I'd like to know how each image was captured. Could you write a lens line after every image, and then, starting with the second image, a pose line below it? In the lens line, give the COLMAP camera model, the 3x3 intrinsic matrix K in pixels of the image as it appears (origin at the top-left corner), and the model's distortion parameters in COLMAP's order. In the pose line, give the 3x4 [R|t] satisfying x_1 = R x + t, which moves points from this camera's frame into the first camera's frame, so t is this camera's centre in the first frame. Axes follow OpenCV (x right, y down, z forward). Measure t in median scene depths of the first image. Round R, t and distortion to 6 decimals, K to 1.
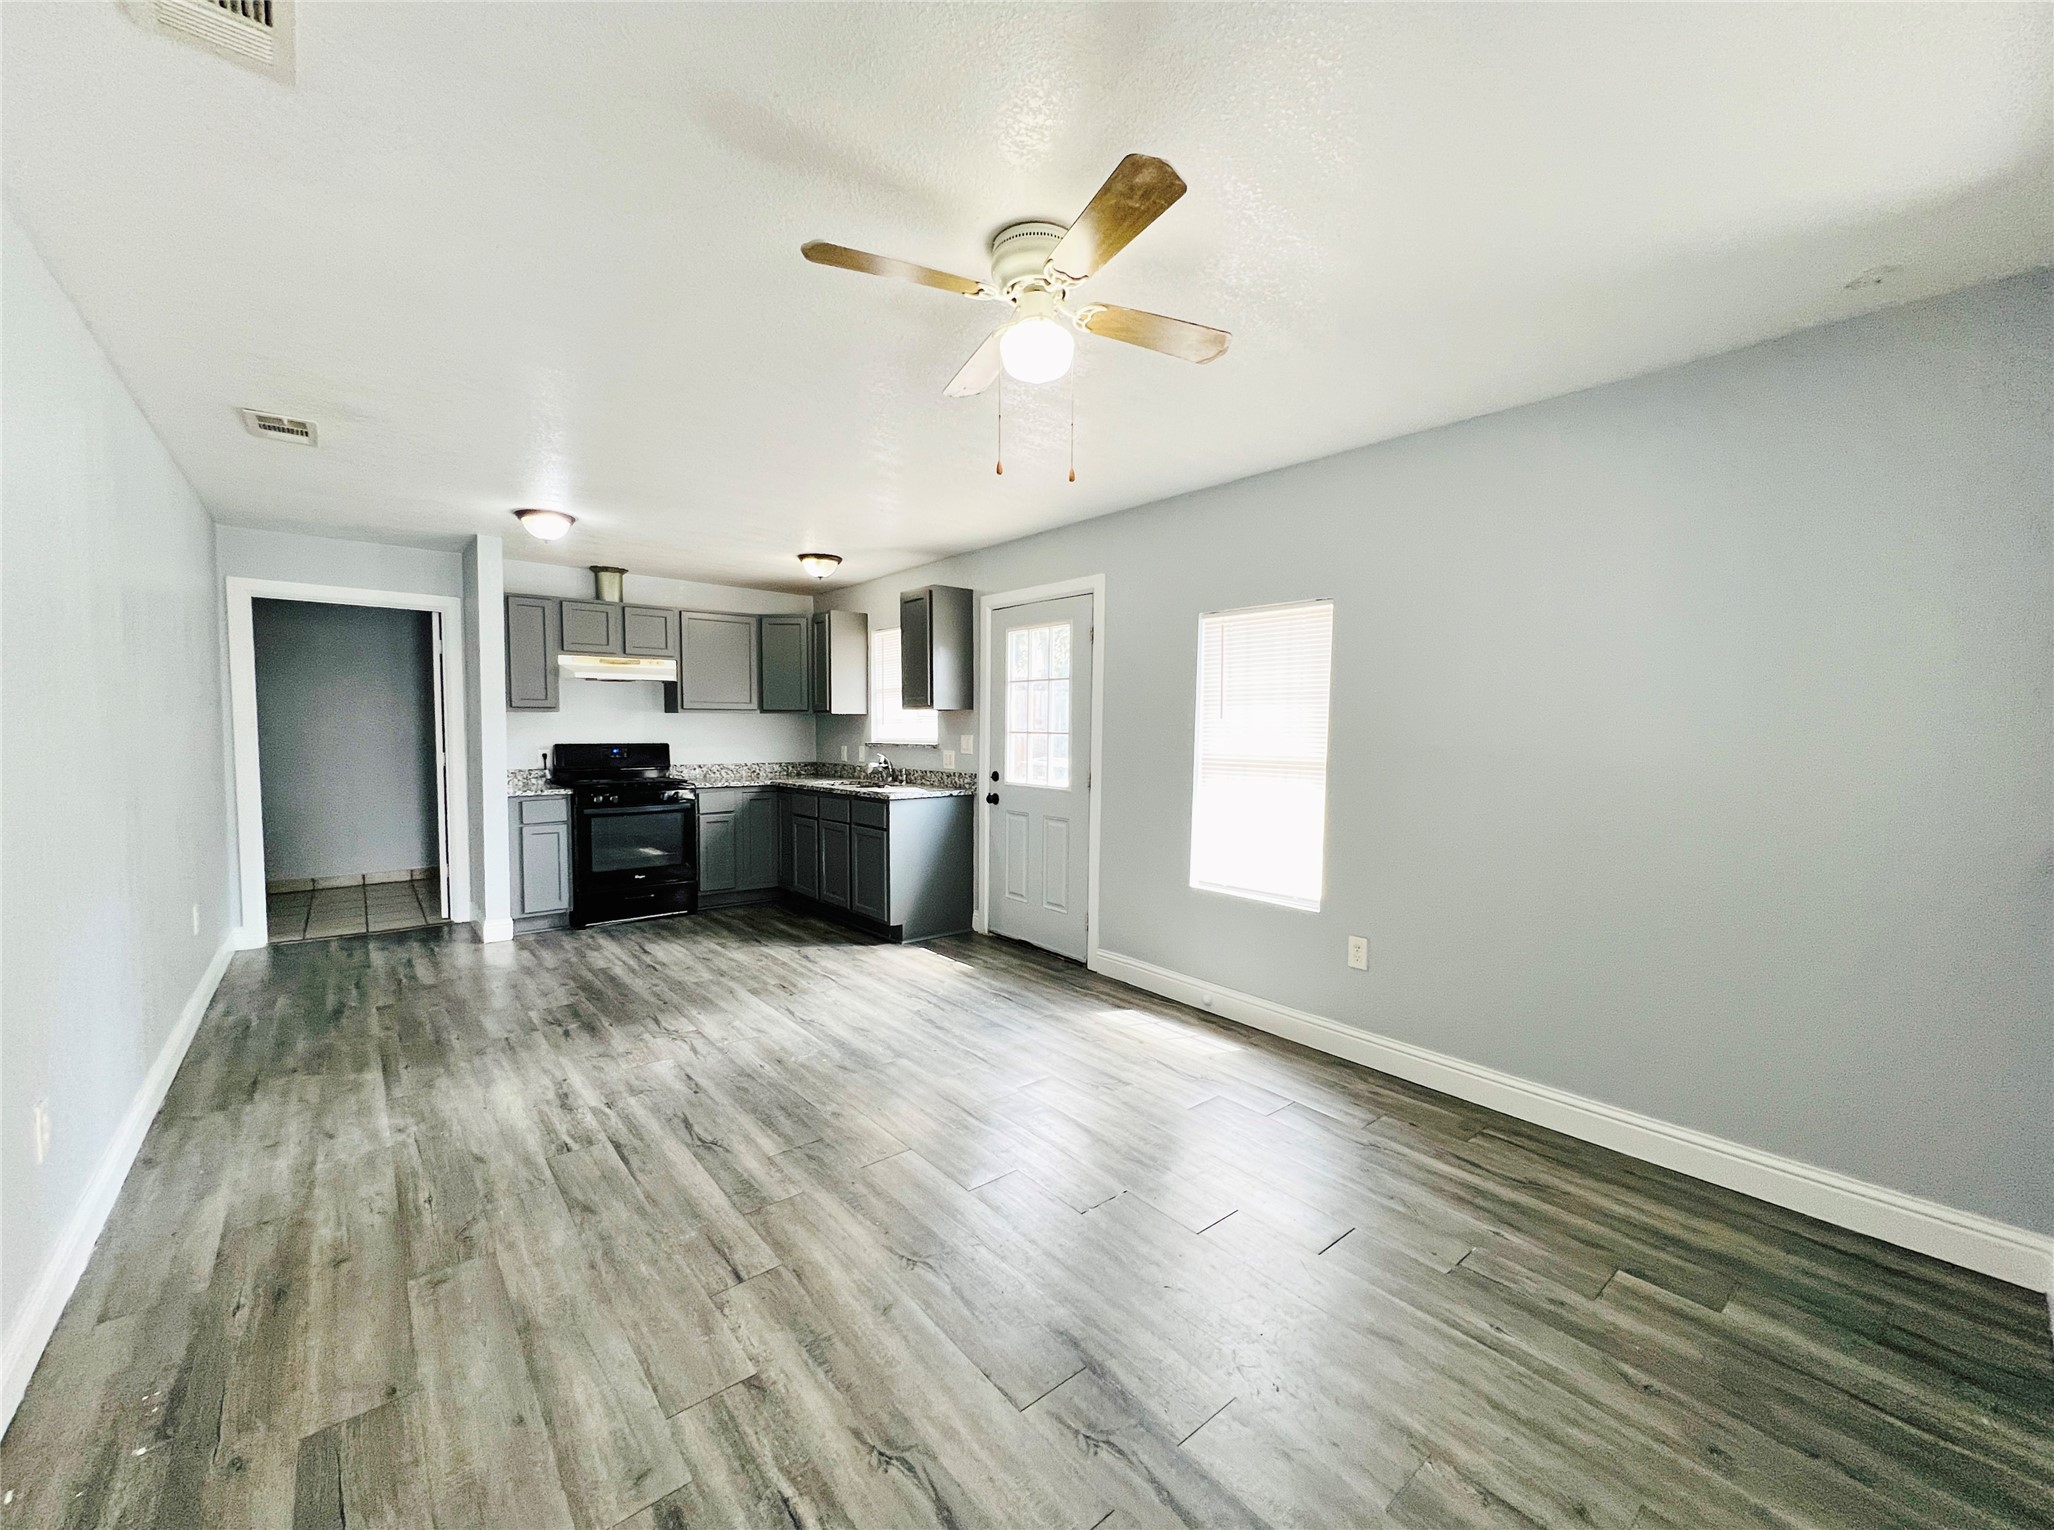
lens RADIAL K [[828.6, 0, 1030.3], [0, 828.6, 766.1], [0, 0, 1]] dist [-0.000987, 0.000146]
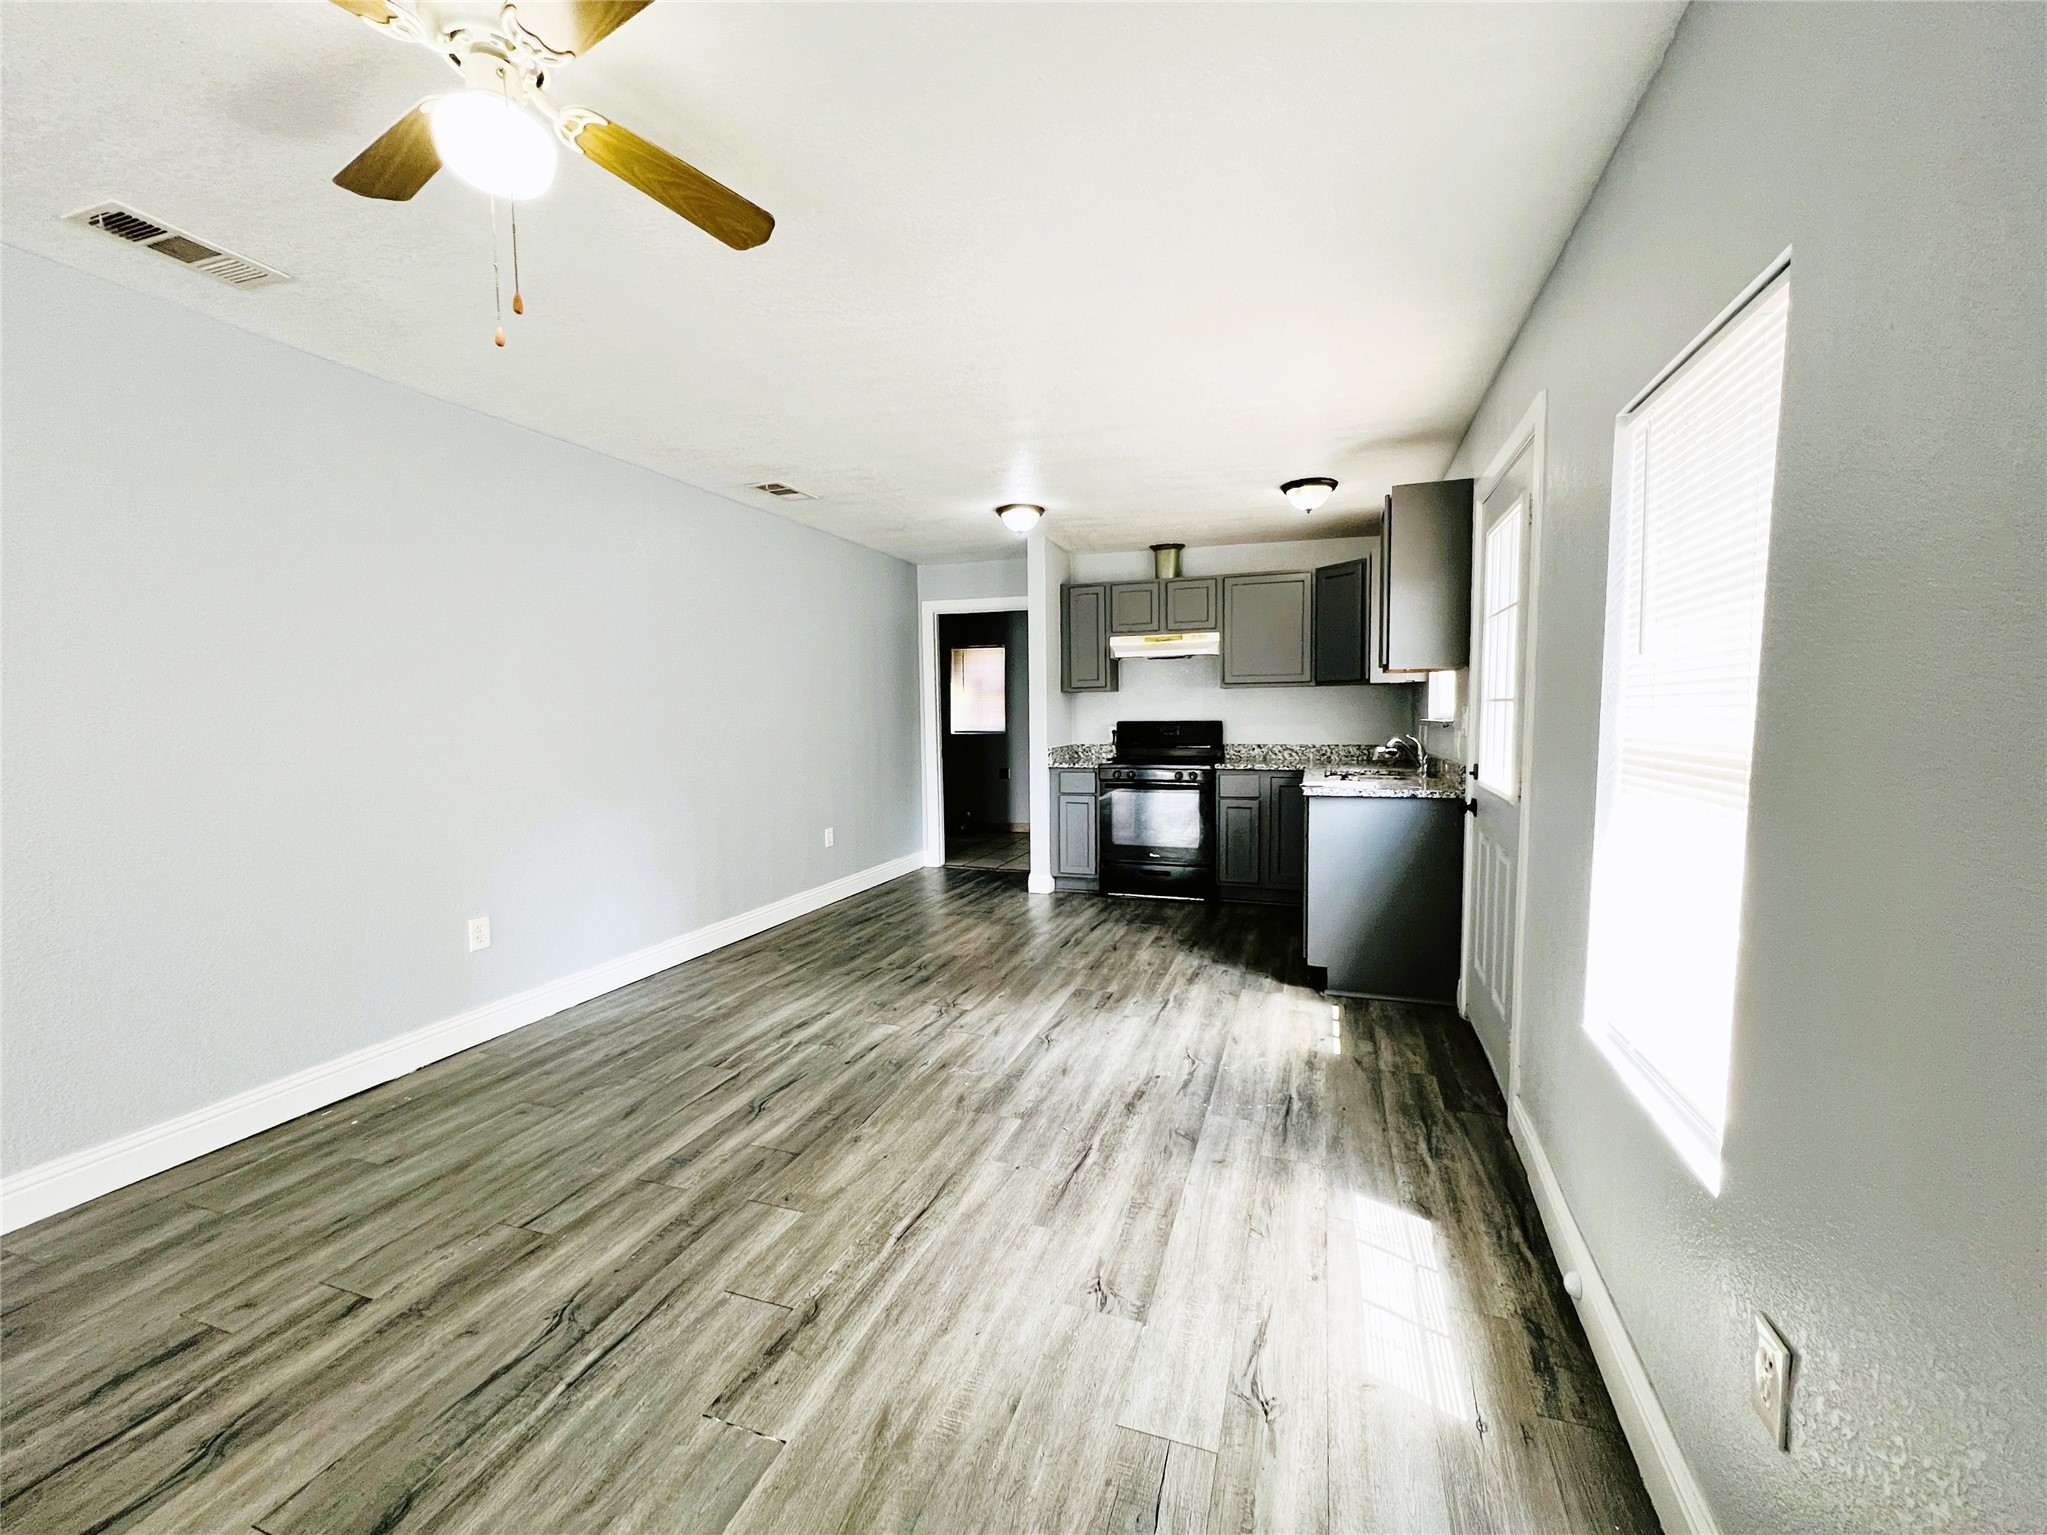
lens RADIAL K [[838.4, 0, 1023.5], [0, 838.4, 767.5], [0, 0, 1]] dist [0.000145, 0.000040]
pose [[0.514752, 0.047227, -0.856037, 0.396351], [-0.028772, 0.998871, 0.037805, -0.006163], [0.856856, 0.005170, 0.515529, 0.463198]]
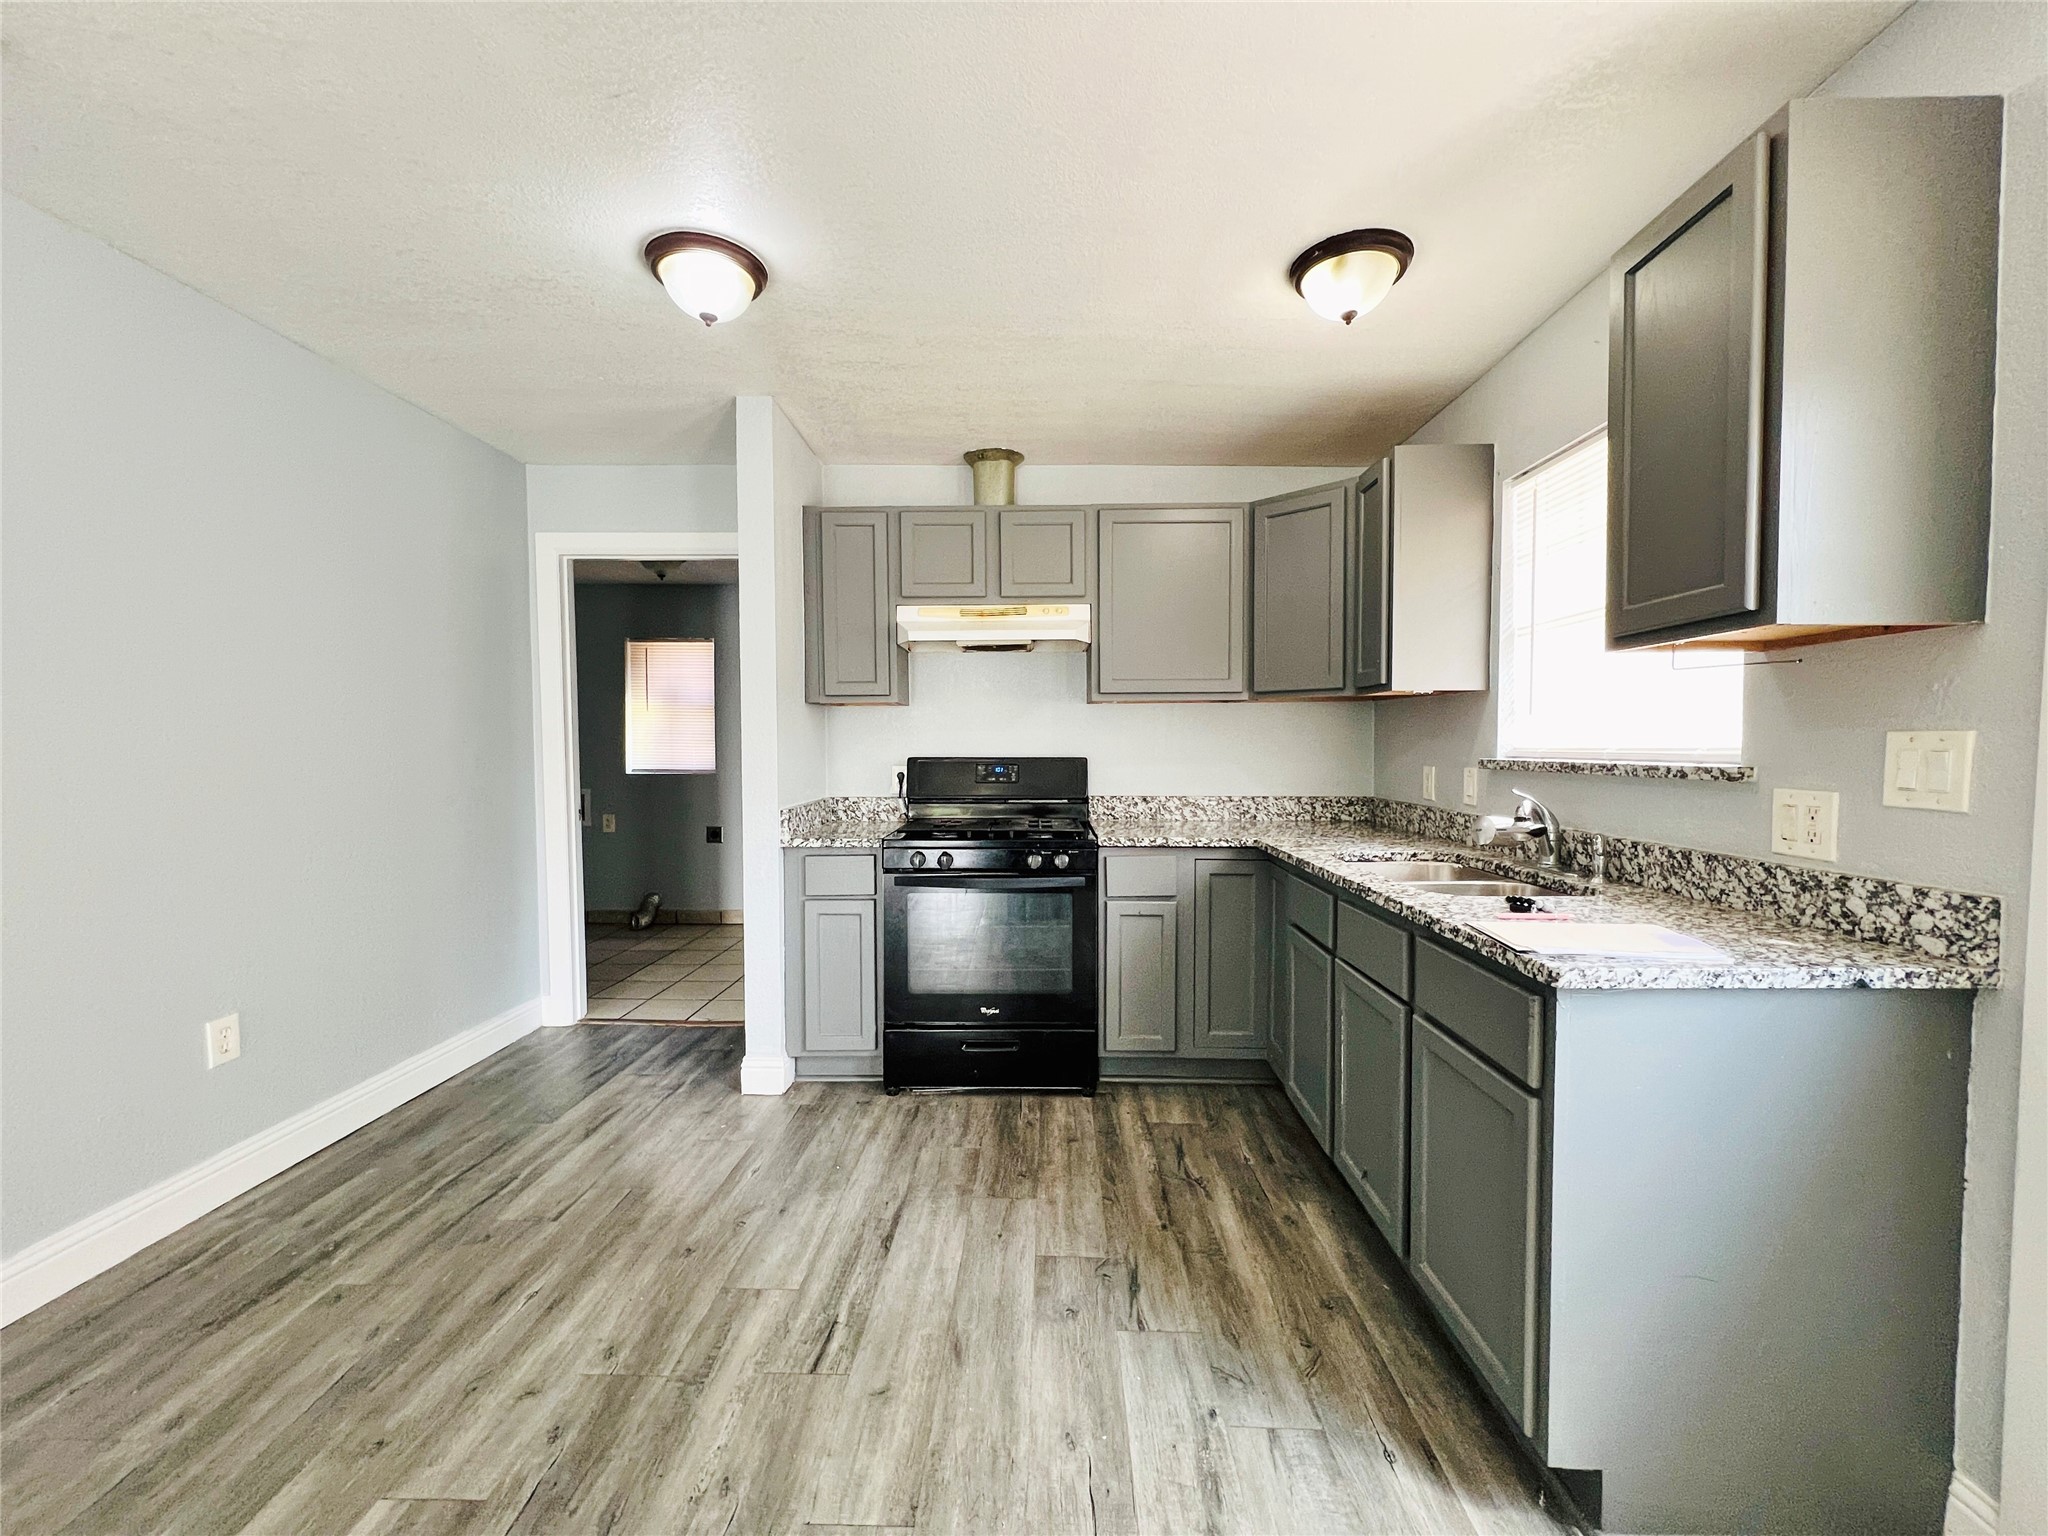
lens RADIAL K [[822.7, 0, 1028.6], [0, 822.7, 772.9], [0, 0, 1]] dist [-0.001155, 0.000291]
pose [[0.753885, 0.018908, -0.656734, -0.149967], [-0.026038, 0.999660, -0.001108, -0.023213], [0.656490, 0.017935, 0.754122, 0.821303]]
